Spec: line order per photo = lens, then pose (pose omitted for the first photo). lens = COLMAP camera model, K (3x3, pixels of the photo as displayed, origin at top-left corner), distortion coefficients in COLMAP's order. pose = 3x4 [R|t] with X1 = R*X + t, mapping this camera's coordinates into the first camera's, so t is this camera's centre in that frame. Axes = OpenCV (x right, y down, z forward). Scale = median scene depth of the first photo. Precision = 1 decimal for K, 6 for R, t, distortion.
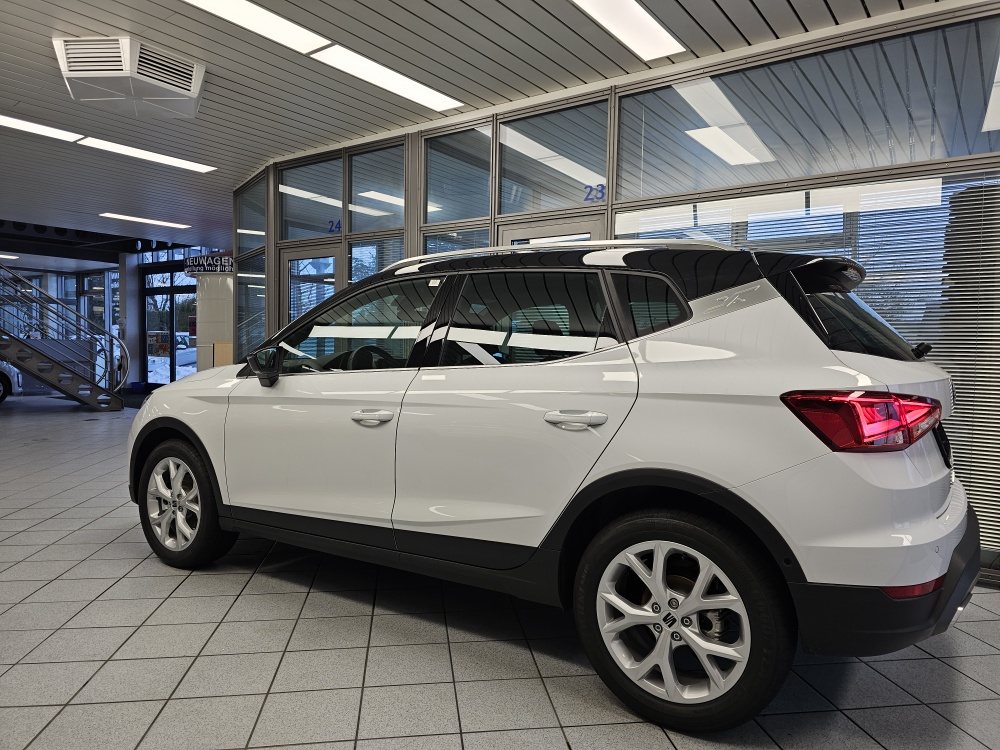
lens RADIAL K [[681.5, 0, 498.8], [0, 681.5, 354.6], [0, 0, 1]] dist [0.060032, -0.060459]
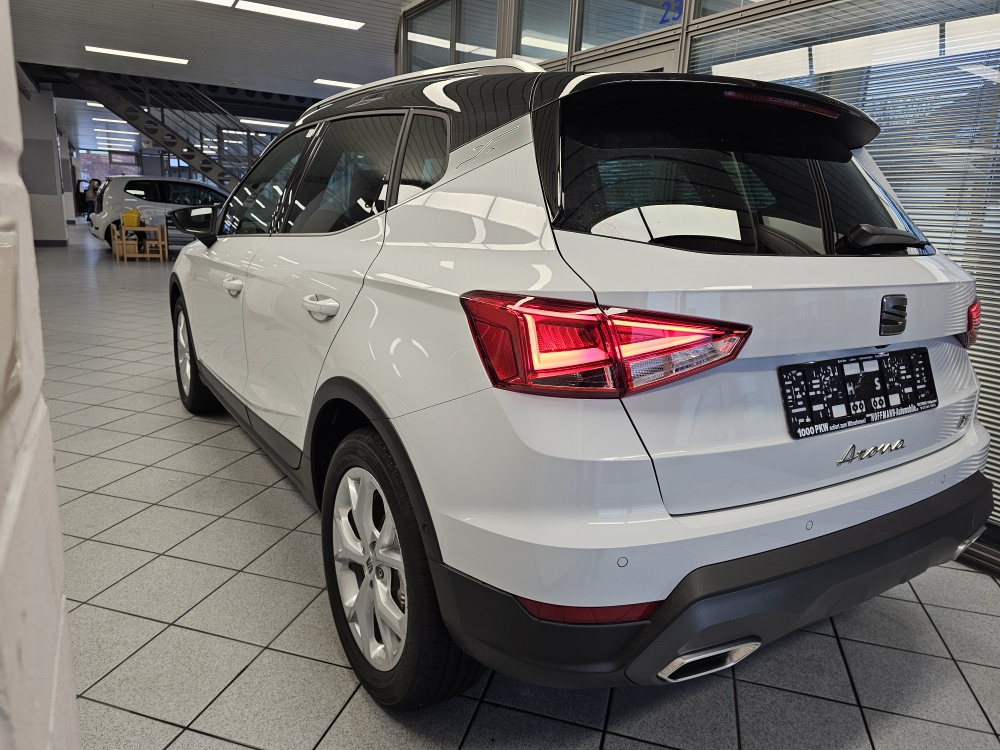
lens RADIAL K [[681.5, 0, 498.8], [0, 681.5, 354.6], [0, 0, 1]] dist [0.060032, -0.060459]
pose [[0.910043, 0.112276, -0.399018, 0.644926], [-0.036529, 0.980595, 0.192609, -0.012285], [0.412901, -0.160707, 0.896485, 0.370813]]
